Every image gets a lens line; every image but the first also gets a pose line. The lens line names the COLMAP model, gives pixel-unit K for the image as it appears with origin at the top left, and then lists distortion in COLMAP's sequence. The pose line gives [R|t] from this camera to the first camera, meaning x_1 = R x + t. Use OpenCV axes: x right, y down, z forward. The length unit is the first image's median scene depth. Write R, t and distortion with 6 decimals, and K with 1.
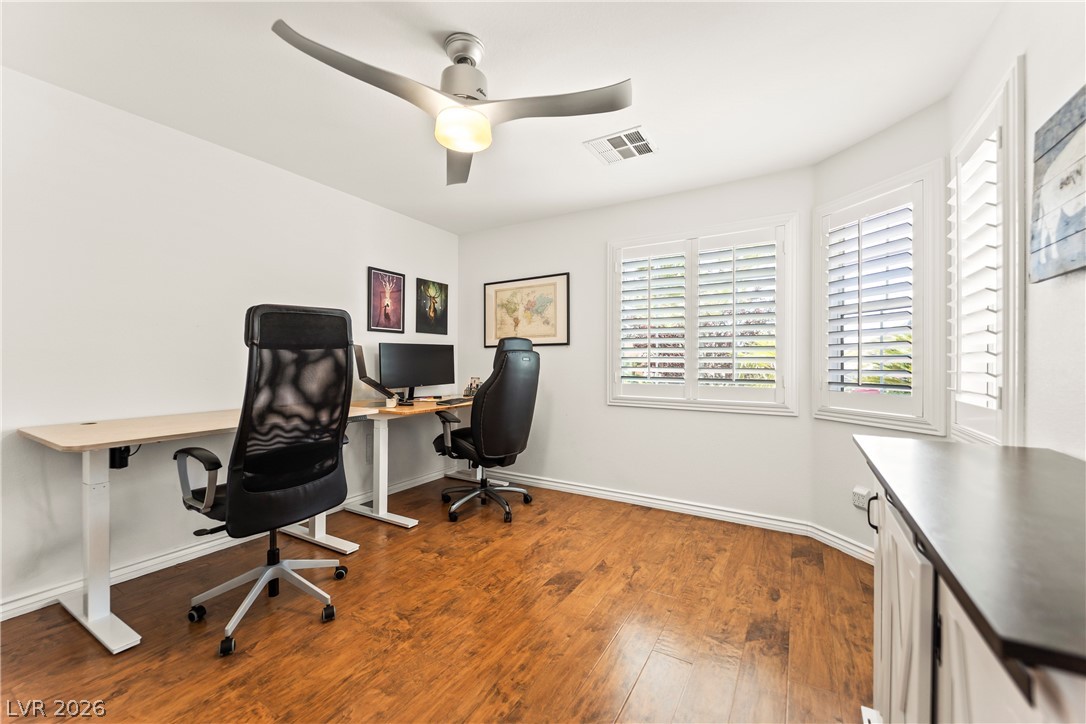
lens RADIAL K [[436.8, 0, 540.8], [0, 436.8, 361.3], [0, 0, 1]] dist [0.012445, -0.007570]
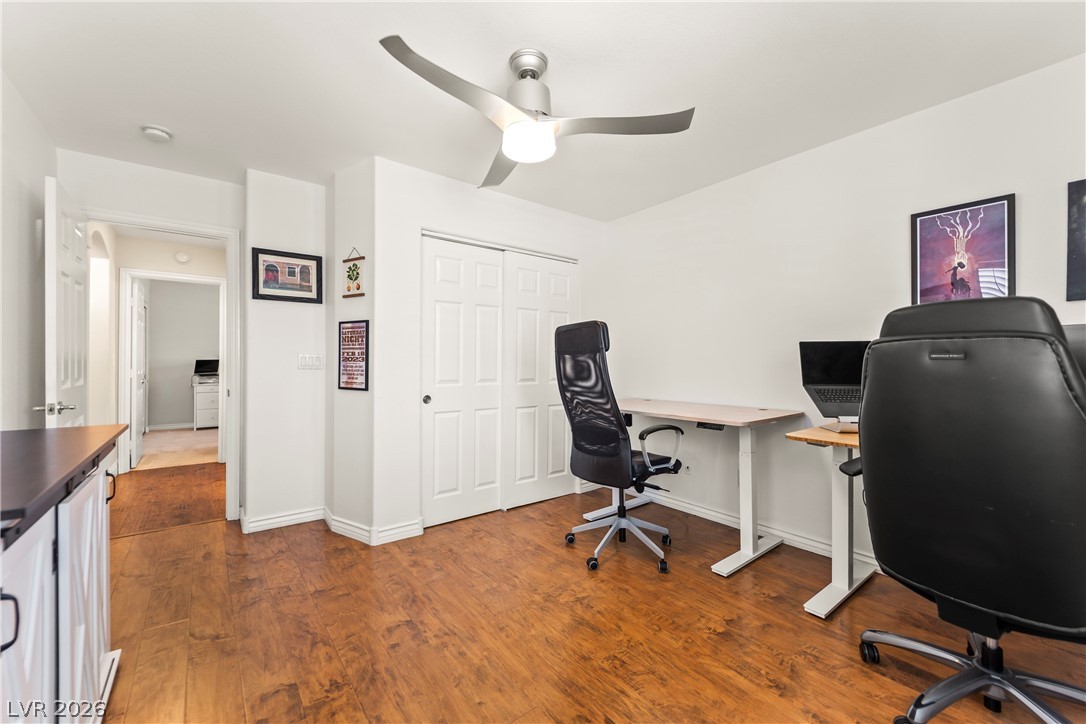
lens RADIAL K [[436.8, 0, 542.6], [0, 436.8, 362.8], [0, 0, 1]] dist [0.012445, -0.007570]
pose [[-0.383857, -0.002719, -0.923389, 0.700925], [0.000020, 0.999996, -0.002952, 0.001458], [0.923393, -0.001151, -0.383855, 1.292675]]
